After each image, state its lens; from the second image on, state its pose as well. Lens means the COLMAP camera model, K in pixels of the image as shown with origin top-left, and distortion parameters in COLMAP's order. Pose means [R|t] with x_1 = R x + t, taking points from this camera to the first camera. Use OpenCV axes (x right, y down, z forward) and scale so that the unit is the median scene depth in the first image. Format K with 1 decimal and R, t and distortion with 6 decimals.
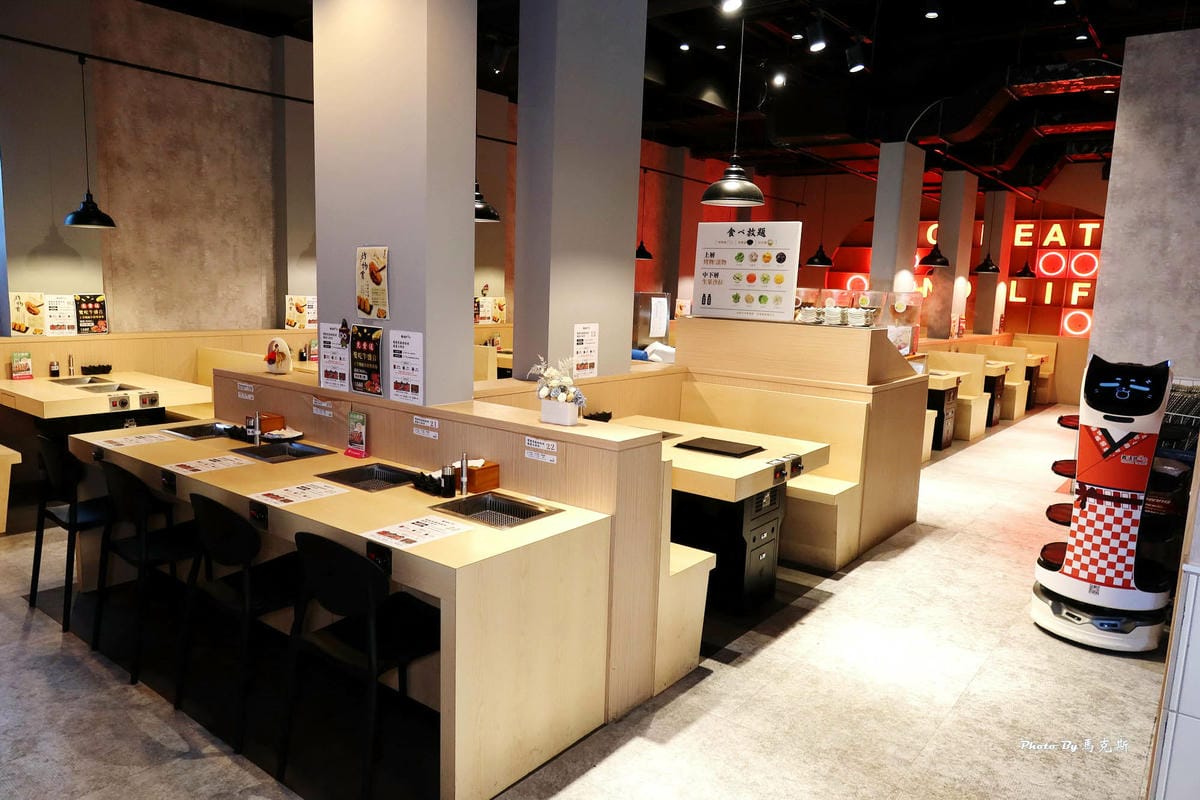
lens RADIAL K [[841.0, 0, 600.0], [0, 841.0, 400.0], [0, 0, 1]] dist [-0.000407, -0.000293]
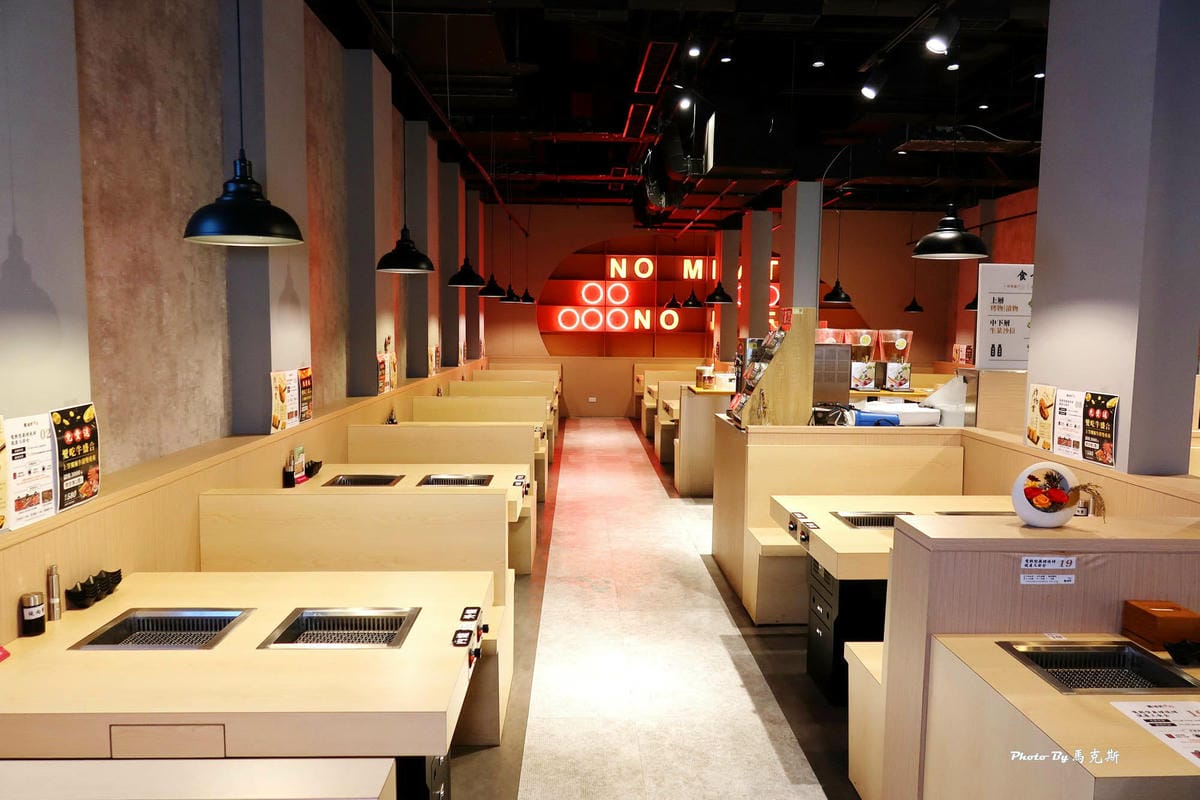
lens RADIAL K [[825.7, 0, 600.0], [0, 825.7, 400.0], [0, 0, 1]] dist [0.000332, -0.000206]
pose [[0.787417, -0.080787, 0.611104, -0.573880], [0.103169, 0.994663, -0.001443, -0.090329], [-0.607726, 0.064183, 0.791549, 0.475577]]
